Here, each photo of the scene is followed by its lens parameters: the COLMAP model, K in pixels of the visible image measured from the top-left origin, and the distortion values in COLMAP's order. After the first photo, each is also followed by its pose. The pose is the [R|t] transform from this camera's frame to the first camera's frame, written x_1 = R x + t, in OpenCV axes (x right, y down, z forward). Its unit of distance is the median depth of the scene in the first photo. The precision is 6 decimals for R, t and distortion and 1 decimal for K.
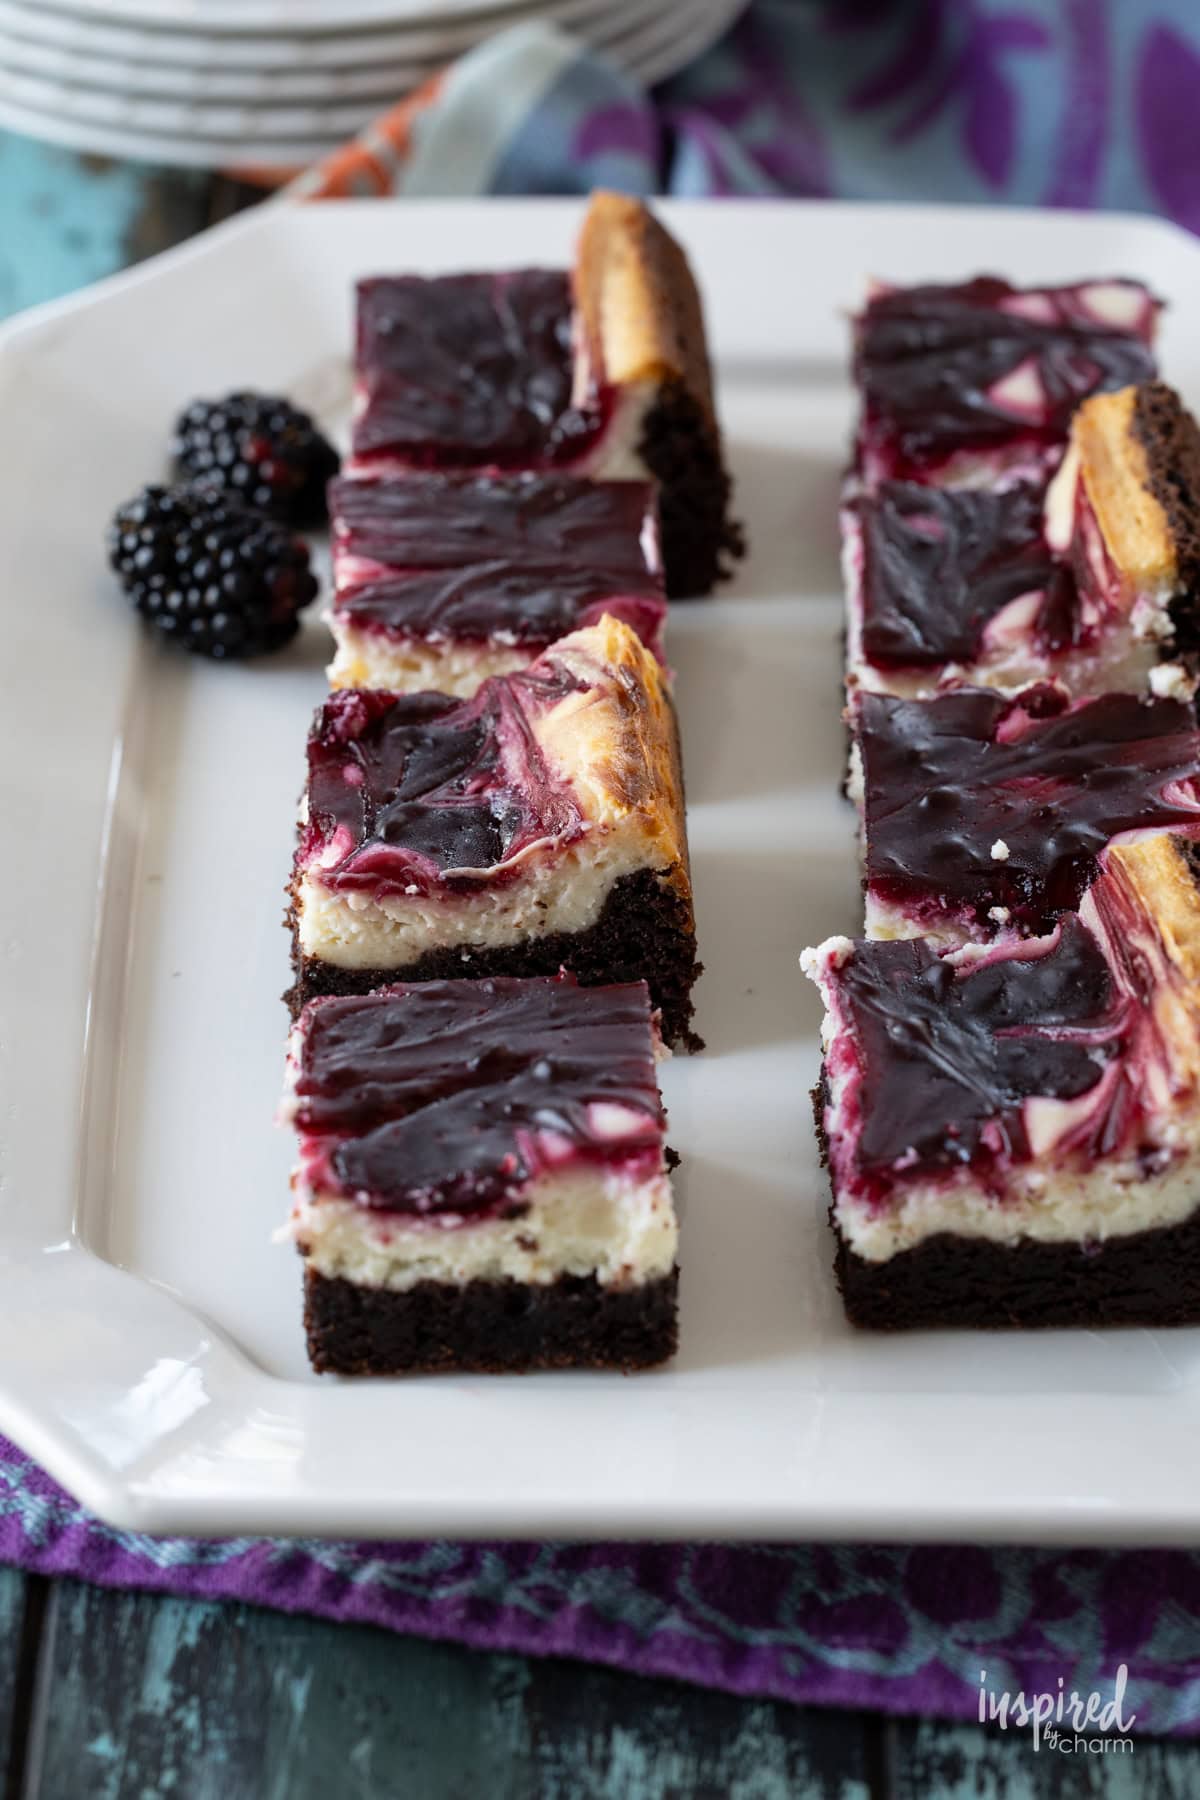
lens RADIAL K [[5498.2, 0, 600.0], [0, 5498.2, 900.0], [0, 0, 1]] dist [0.033962, 0.334686]
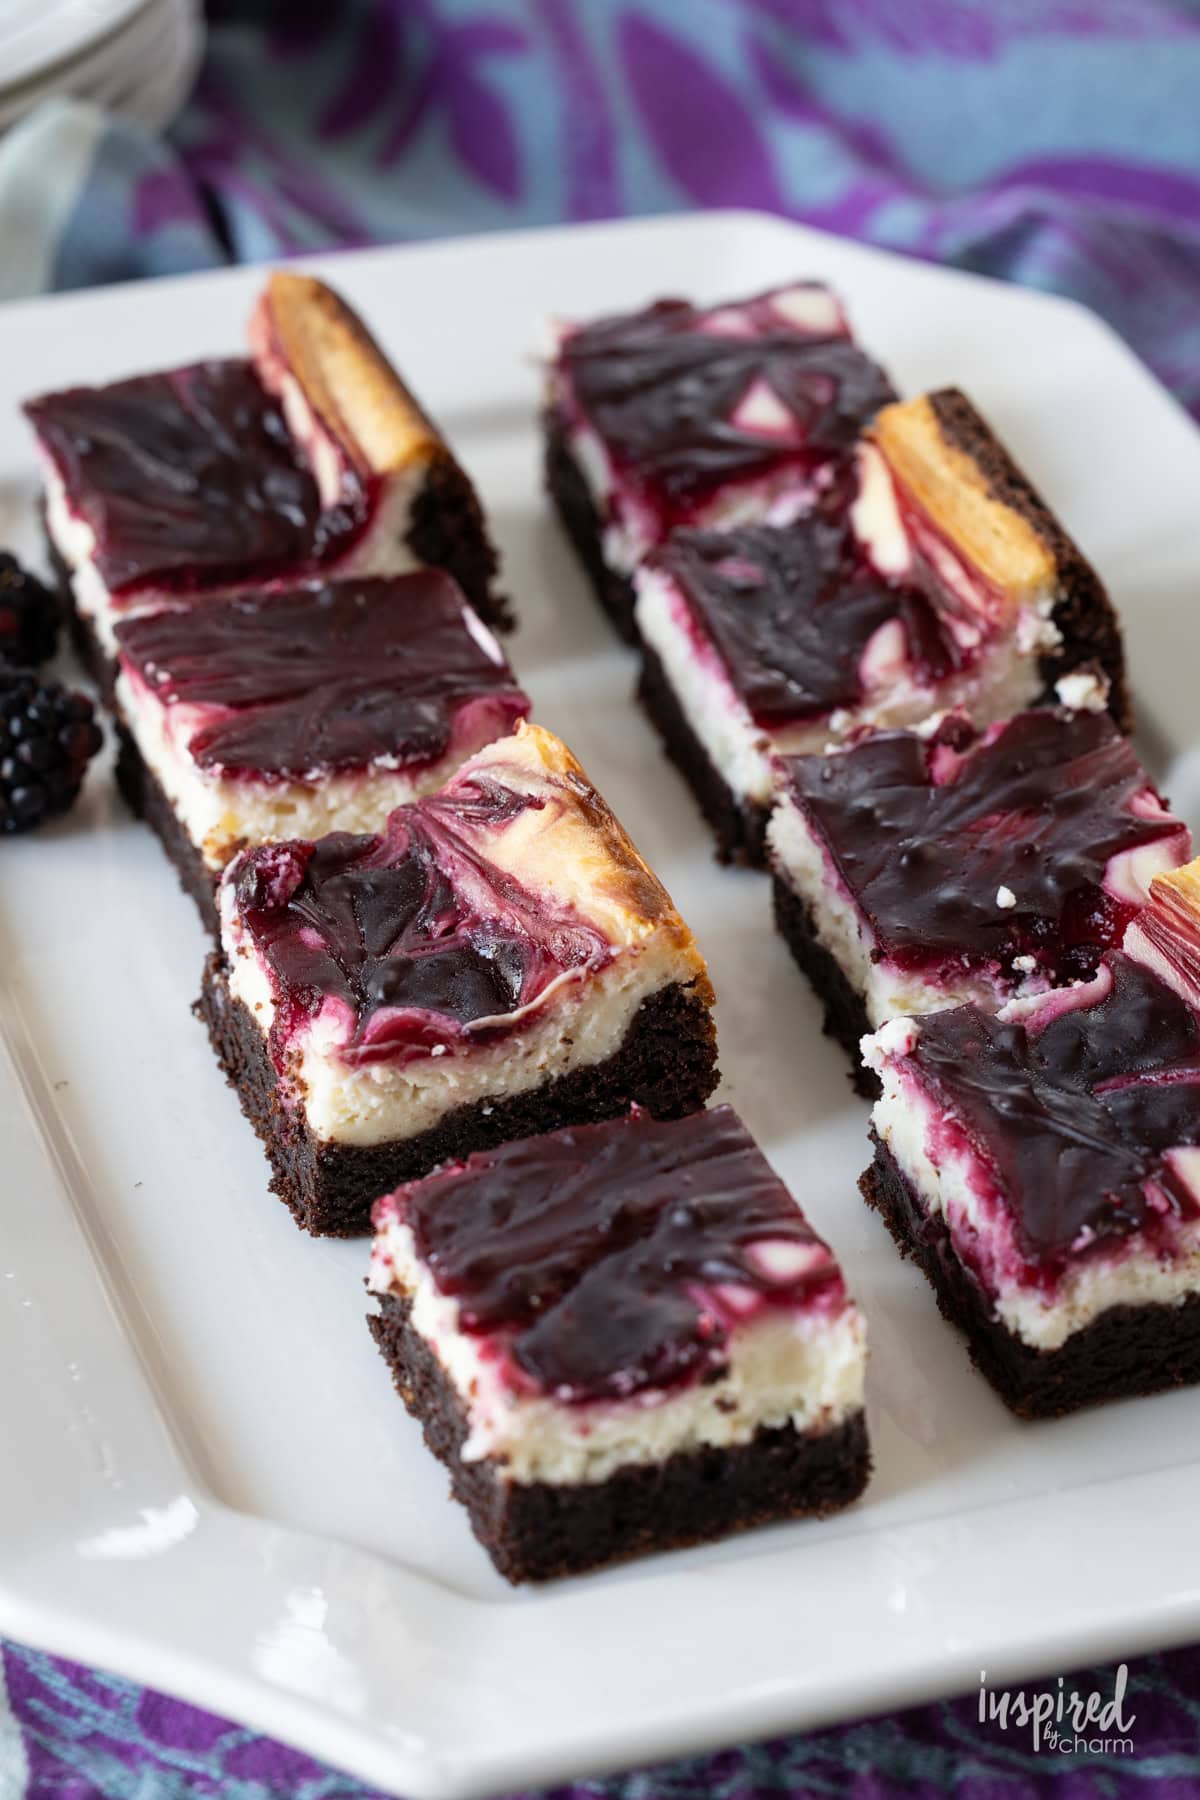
lens RADIAL K [[5498.2, 0, 600.0], [0, 5498.2, 900.0], [0, 0, 1]] dist [0.033962, 0.334686]
pose [[0.946162, -0.175496, 0.271990, -0.254539], [0.171188, 0.984439, 0.039685, -0.058664], [-0.274722, 0.009013, 0.961481, 0.098369]]
